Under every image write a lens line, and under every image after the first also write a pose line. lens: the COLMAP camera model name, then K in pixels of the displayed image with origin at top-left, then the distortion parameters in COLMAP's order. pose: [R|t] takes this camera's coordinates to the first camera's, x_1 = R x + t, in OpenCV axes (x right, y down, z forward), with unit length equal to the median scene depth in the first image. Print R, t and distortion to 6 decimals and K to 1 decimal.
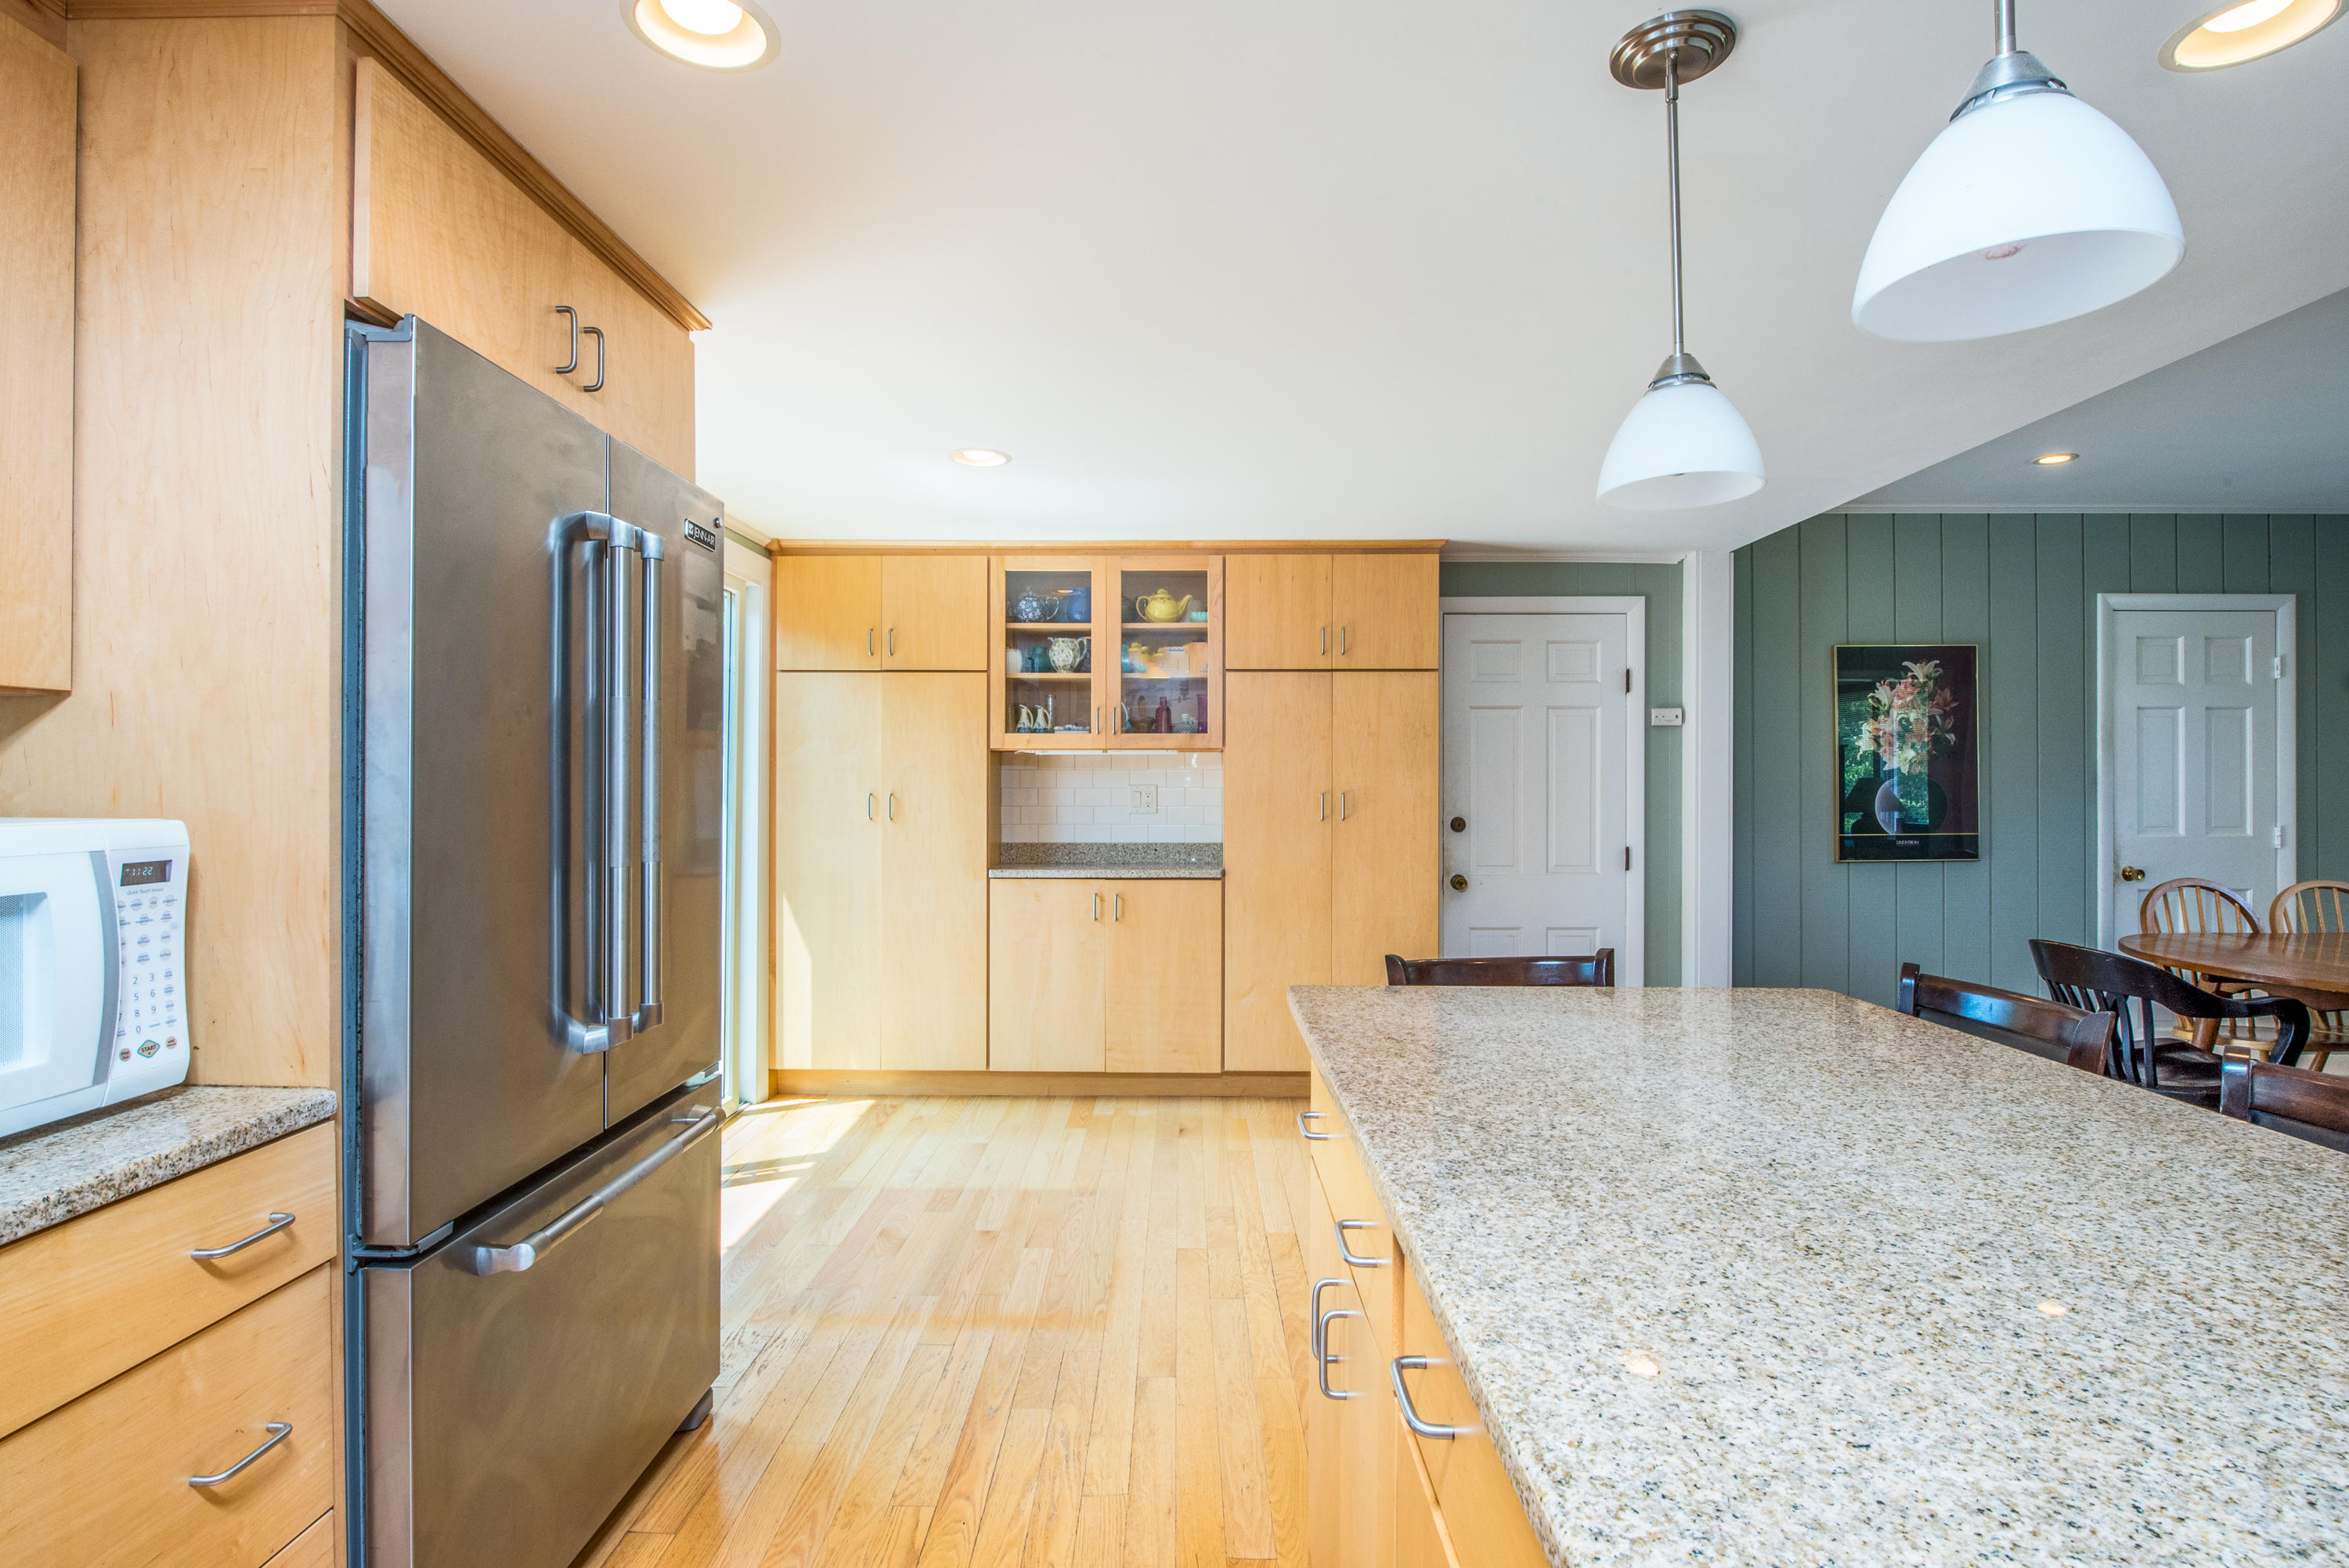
lens RADIAL K [[1102.7, 0, 1169.9], [0, 1102.7, 788.8], [0, 0, 1]] dist [-0.009446, -0.002626]
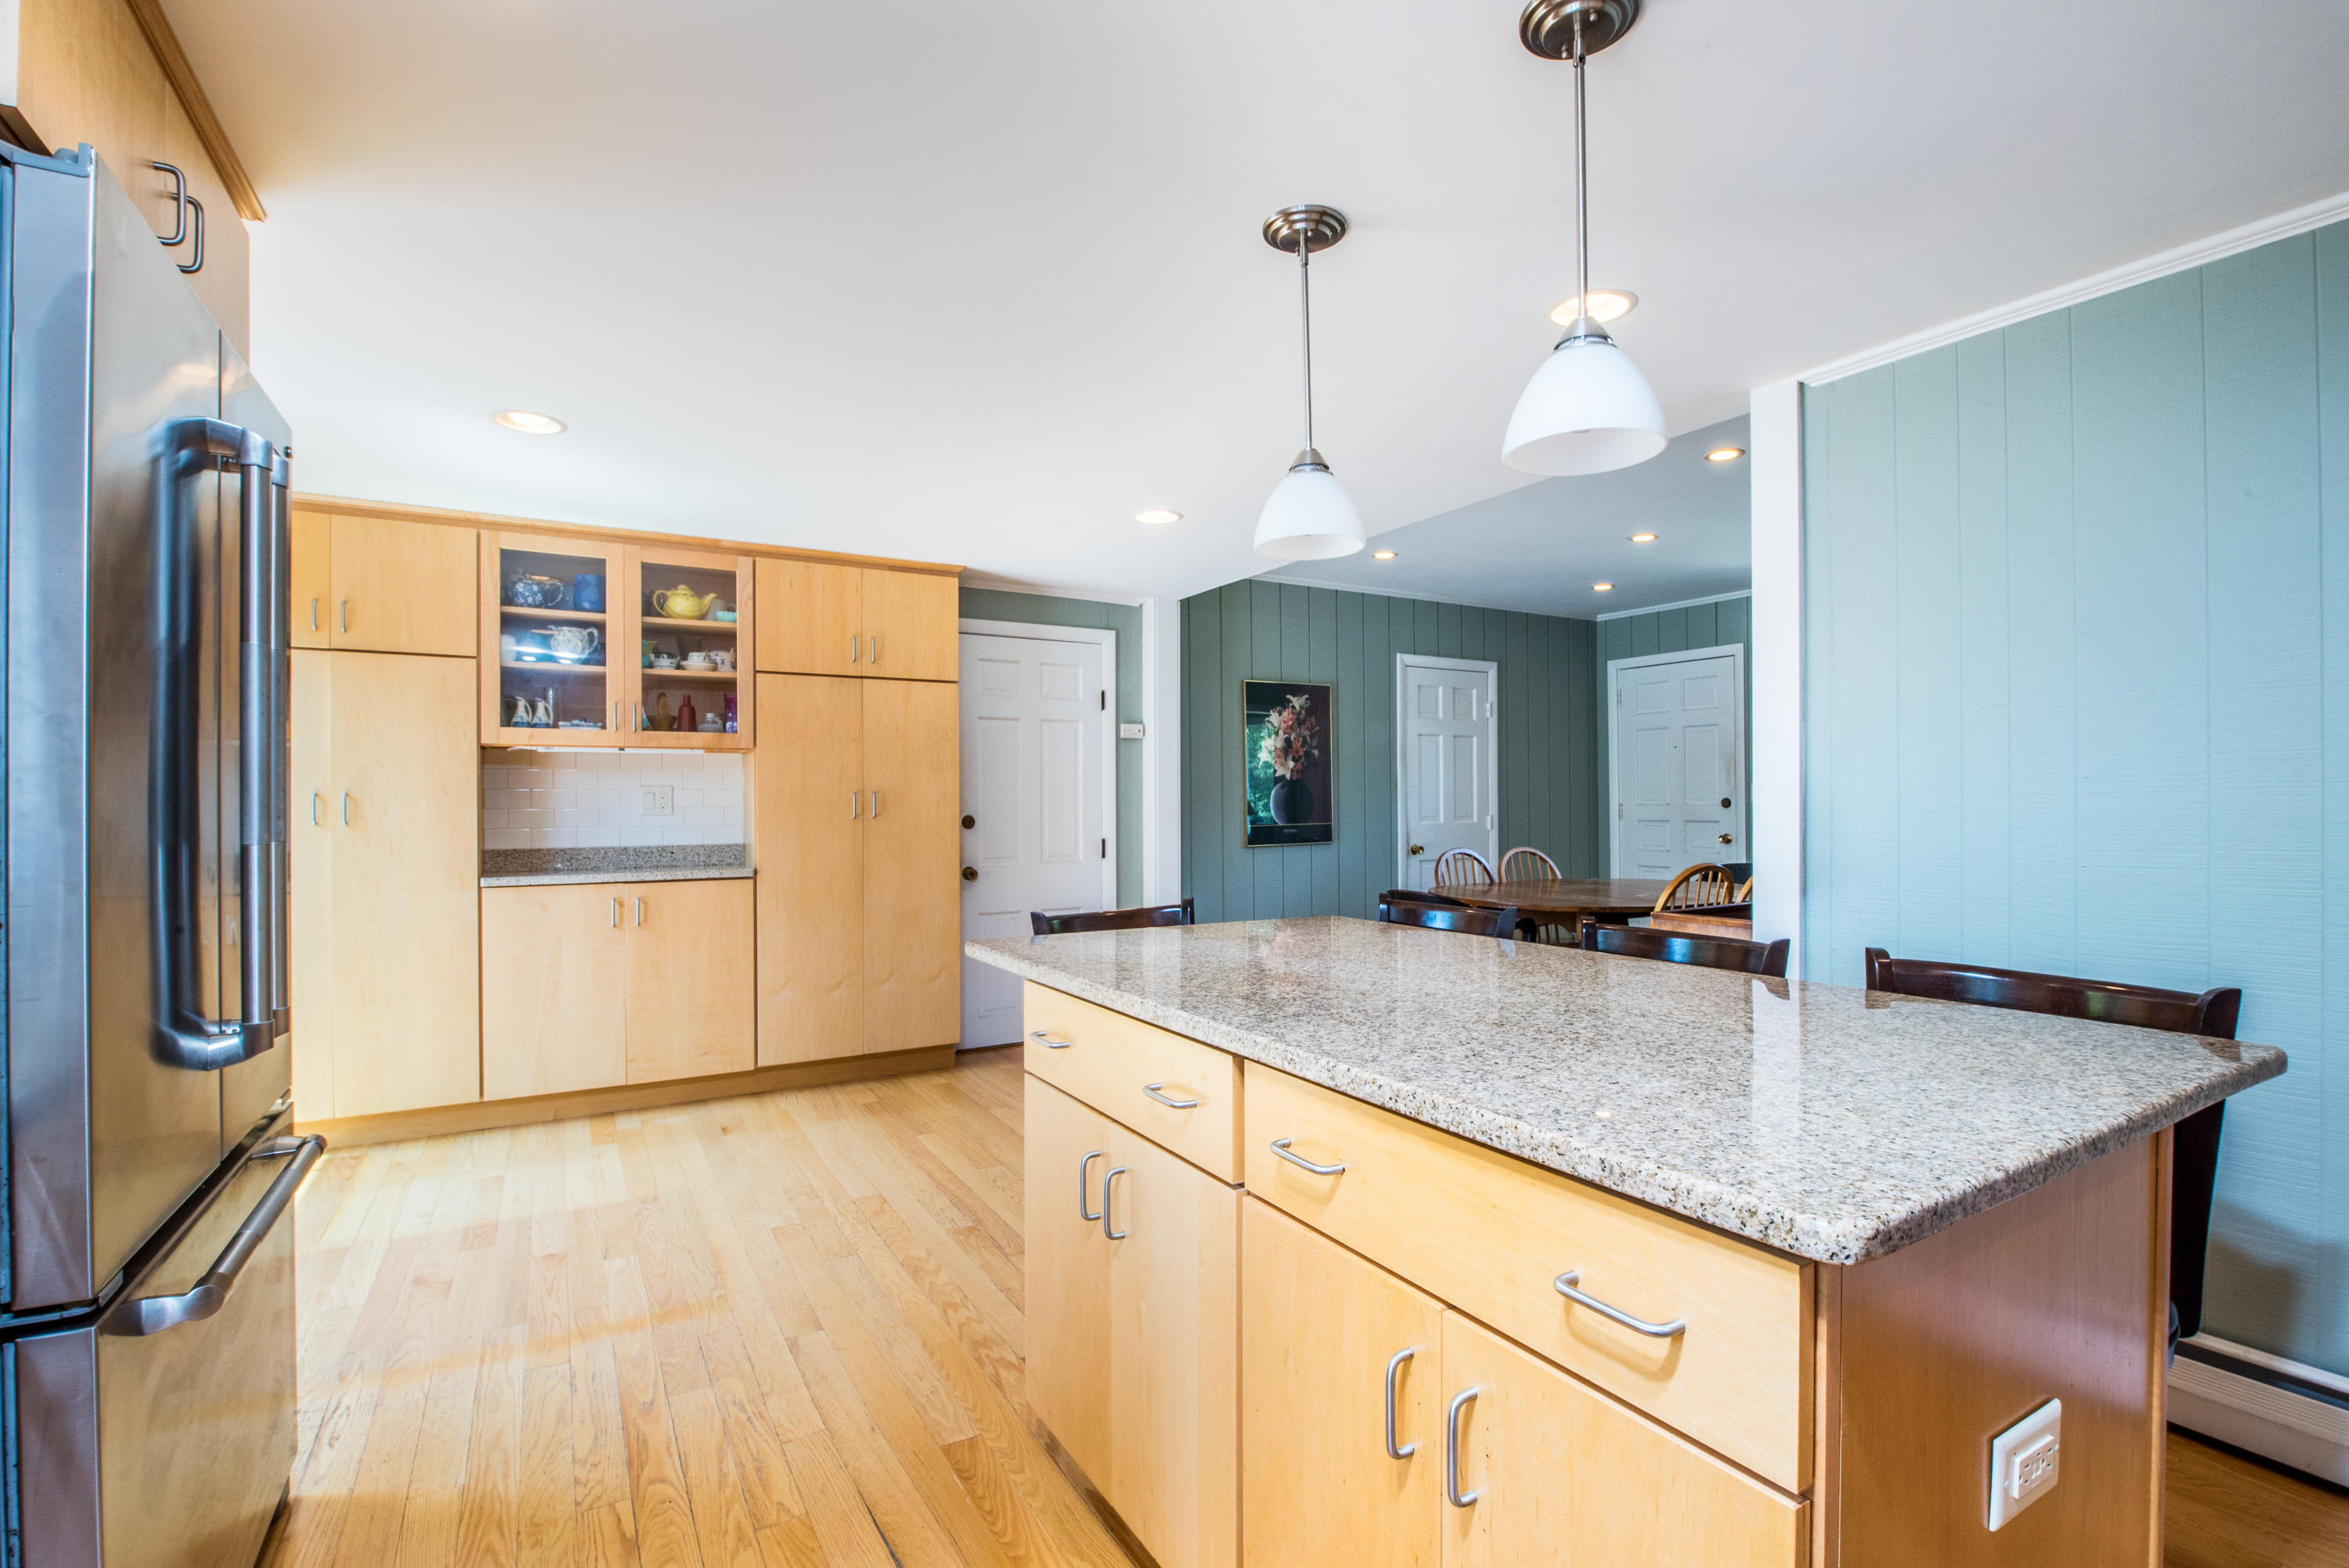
lens RADIAL K [[1045.4, 0, 1165.6], [0, 1045.4, 806.6], [0, 0, 1]] dist [-0.021577, 0.000227]
pose [[0.858632, -0.006820, 0.512547, -0.116182], [0.006752, 0.999975, 0.001994, 0.017148], [-0.512548, 0.001748, 0.858657, -0.013584]]
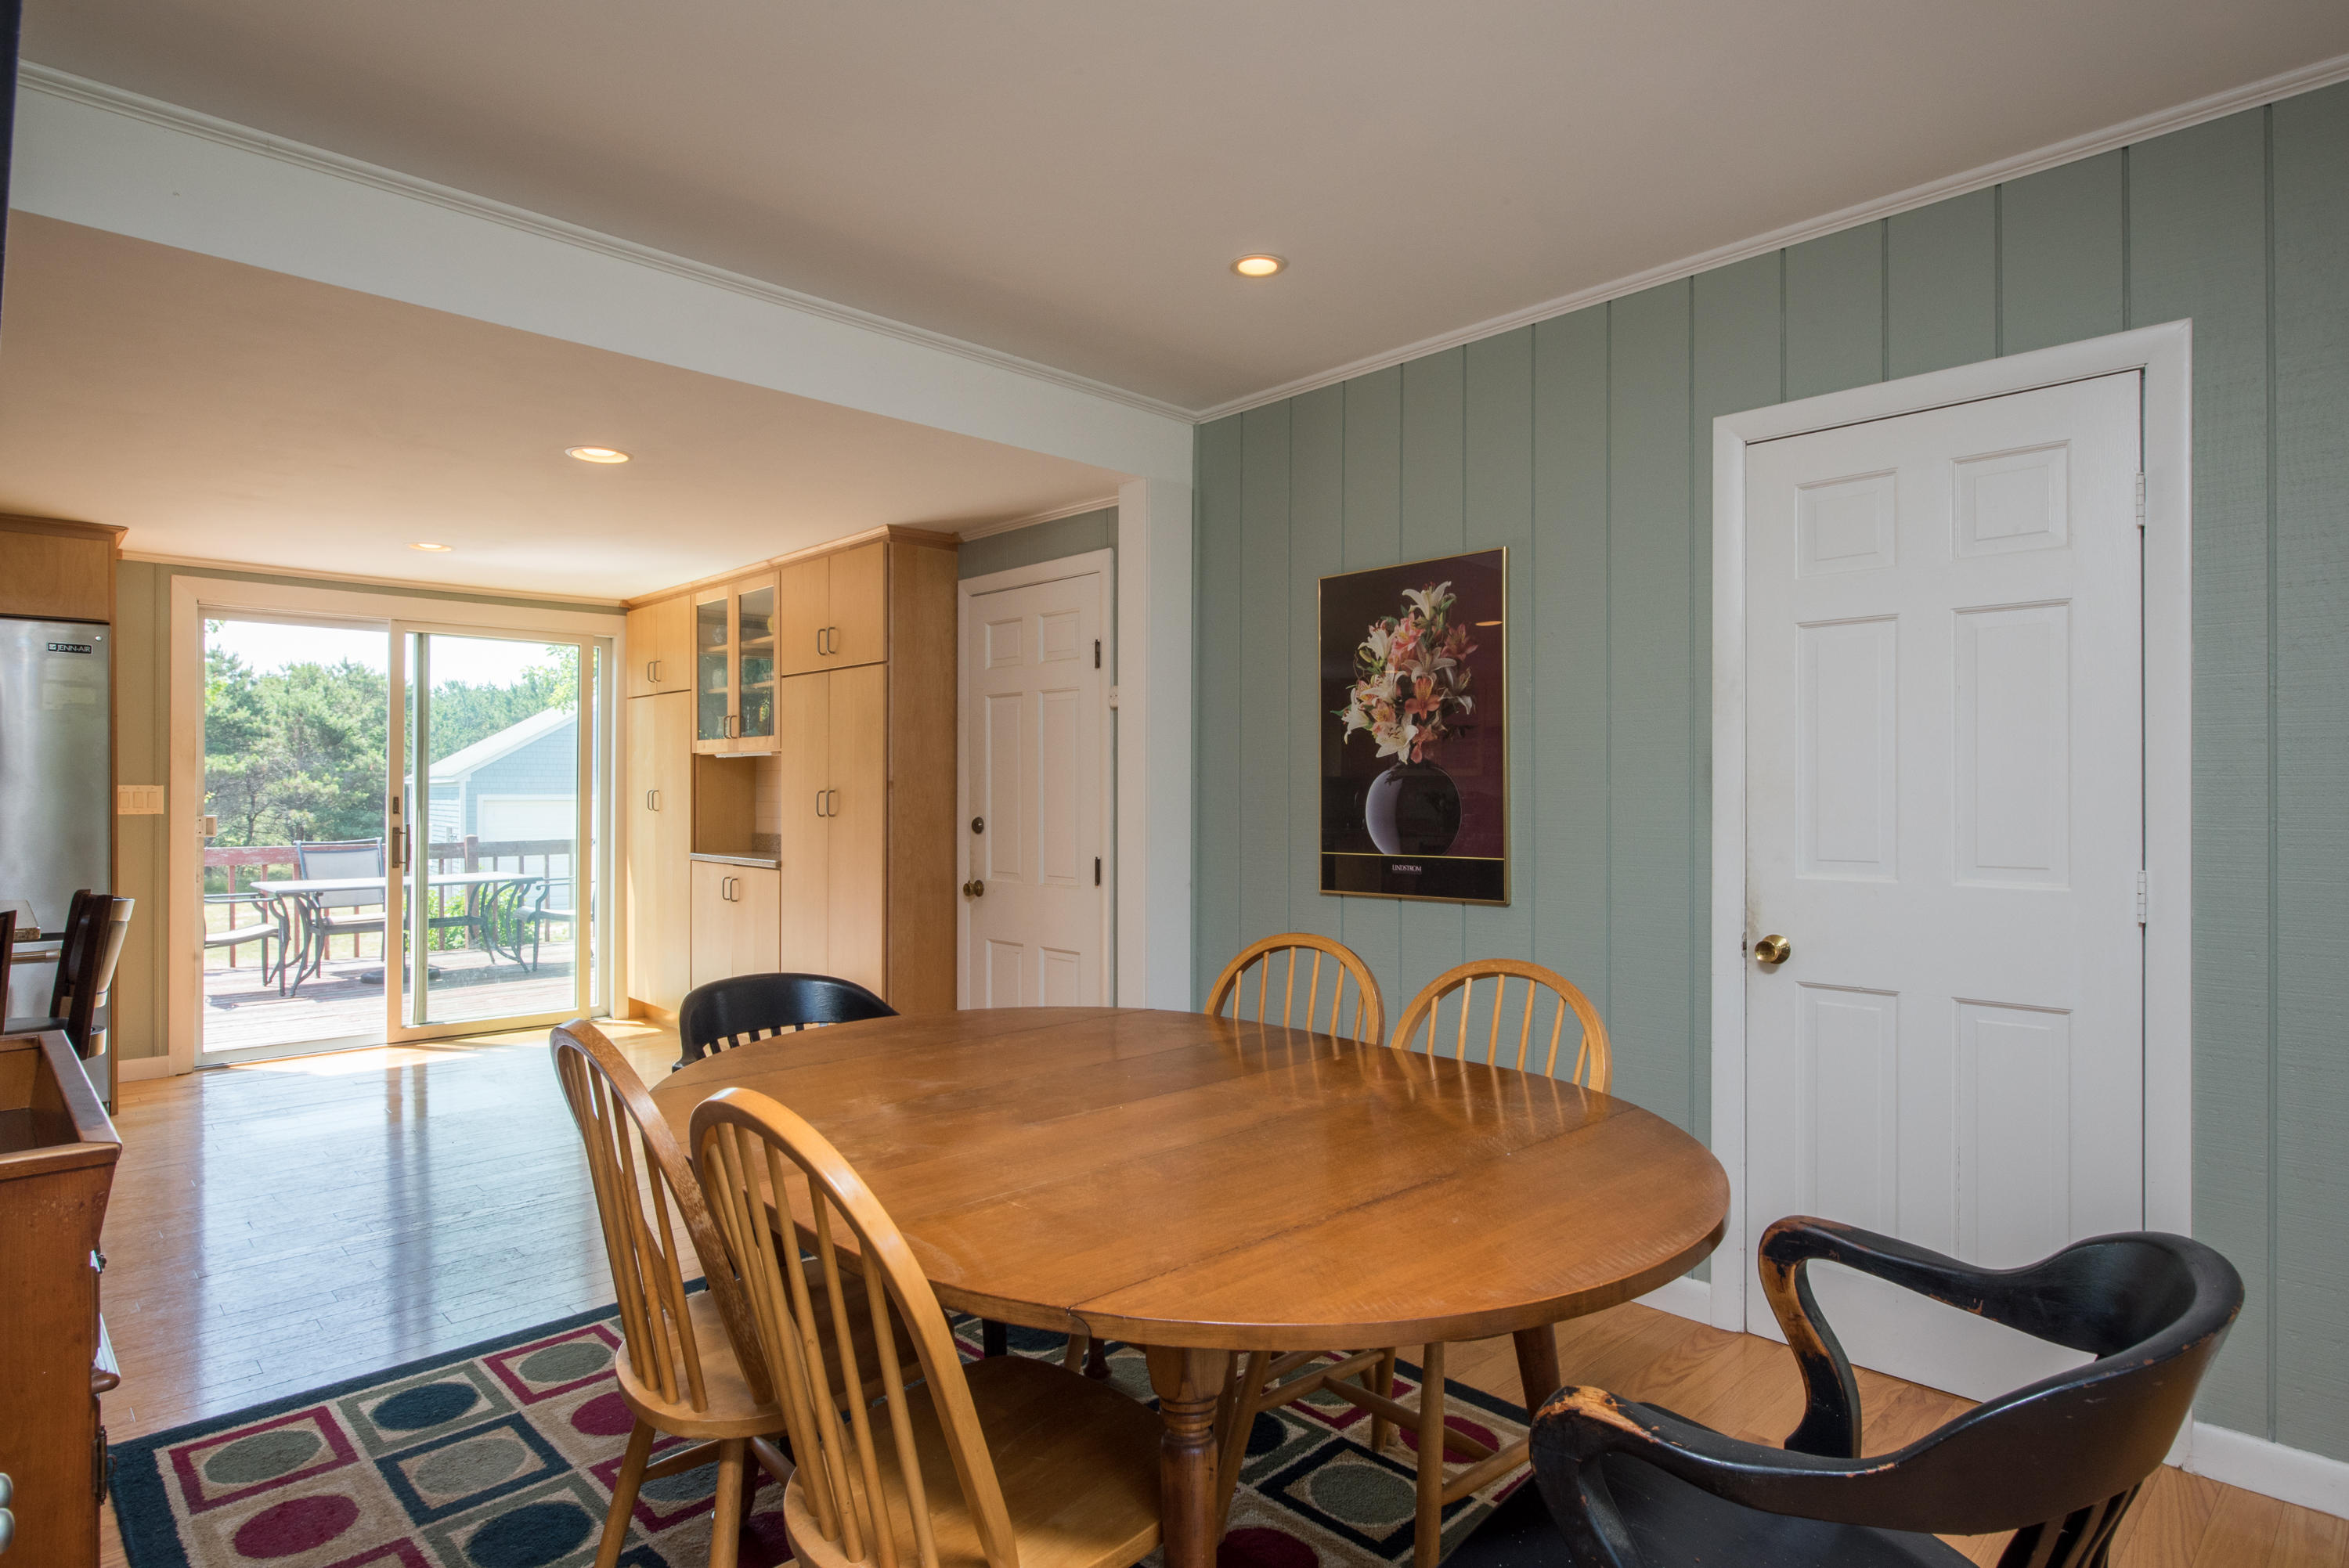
lens RADIAL K [[1256.8, 0, 1169.1], [0, 1256.8, 781.8], [0, 0, 1]] dist [-0.023456, 0.004478]
pose [[0.702206, -0.003114, -0.711967, 1.179762], [-0.003434, 0.999964, -0.007760, 0.004362], [0.711965, 0.007894, 0.702170, 0.406560]]
